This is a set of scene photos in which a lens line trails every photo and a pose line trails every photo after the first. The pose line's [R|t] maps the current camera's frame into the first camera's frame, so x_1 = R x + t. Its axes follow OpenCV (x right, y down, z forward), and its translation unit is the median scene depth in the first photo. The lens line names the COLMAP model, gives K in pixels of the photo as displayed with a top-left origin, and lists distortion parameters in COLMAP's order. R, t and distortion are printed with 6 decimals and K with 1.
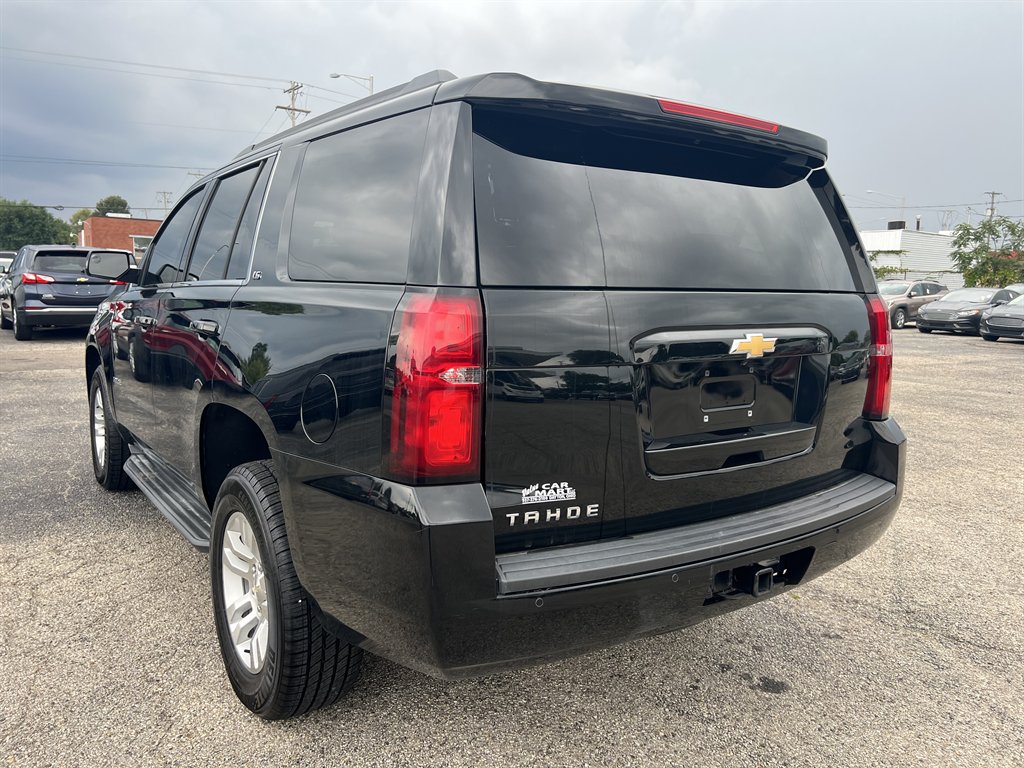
lens RADIAL K [[854.4, 0, 512.0], [0, 854.4, 384.0], [0, 0, 1]] dist [0.083241, 0.000985]
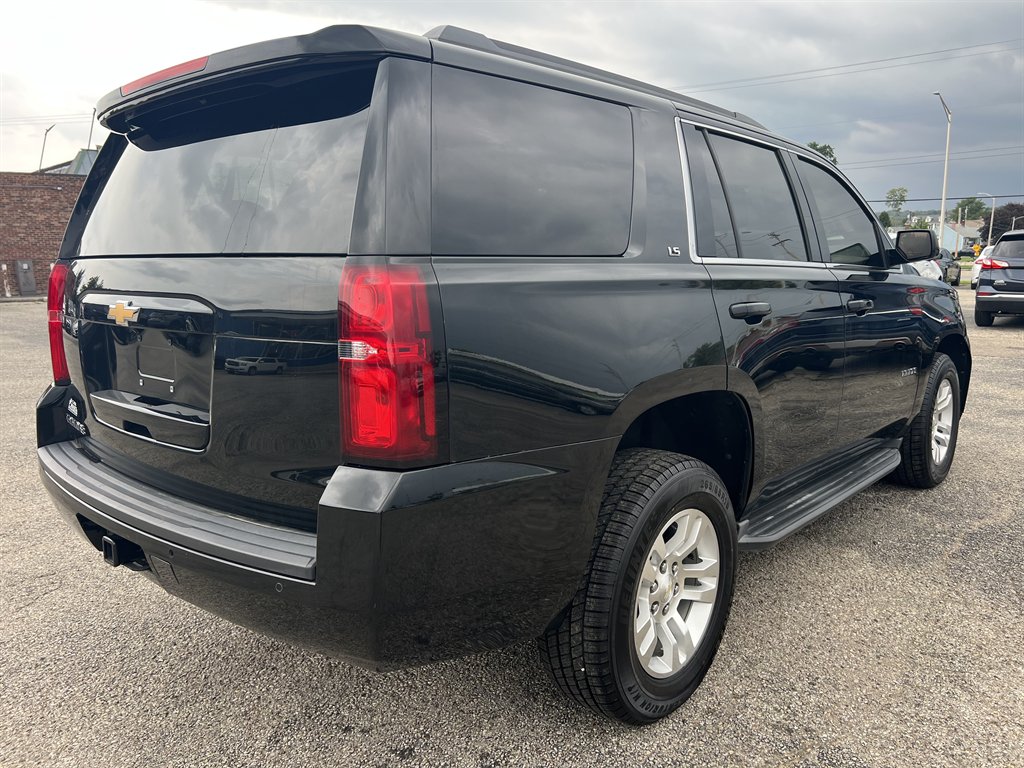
lens RADIAL K [[860.5, 0, 512.0], [0, 860.5, 384.0], [0, 0, 1]] dist [-0.003101, -0.001047]
pose [[0.246384, 0.122874, -0.961352, 0.269557], [-0.110245, 0.989045, 0.098159, -0.022229], [0.962882, 0.081800, 0.257231, 0.242489]]
